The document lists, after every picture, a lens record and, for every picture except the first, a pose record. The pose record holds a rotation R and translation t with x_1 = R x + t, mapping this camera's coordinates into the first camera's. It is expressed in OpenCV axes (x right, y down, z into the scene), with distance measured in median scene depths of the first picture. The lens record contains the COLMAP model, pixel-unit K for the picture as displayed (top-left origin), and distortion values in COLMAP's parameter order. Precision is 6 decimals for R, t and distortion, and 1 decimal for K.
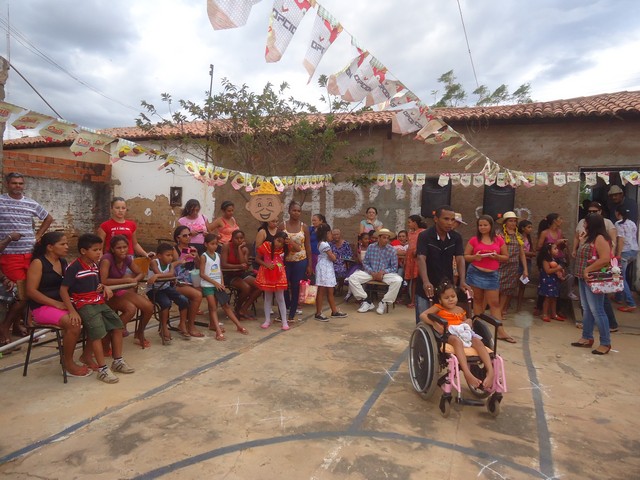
lens RADIAL K [[466.2, 0, 320.0], [0, 466.2, 240.0], [0, 0, 1]] dist [-0.005200, 0.001813]
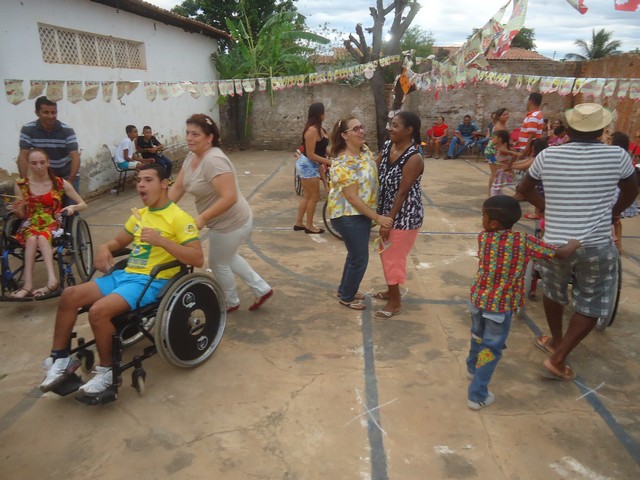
lens RADIAL K [[465.3, 0, 320.0], [0, 465.3, 240.0], [0, 0, 1]] dist [-0.005583, 0.001110]
pose [[-0.948910, 0.053118, -0.311044, 0.857796], [-0.057358, 0.940272, 0.335558, -0.118367], [0.310291, 0.336255, -0.889186, 1.754168]]
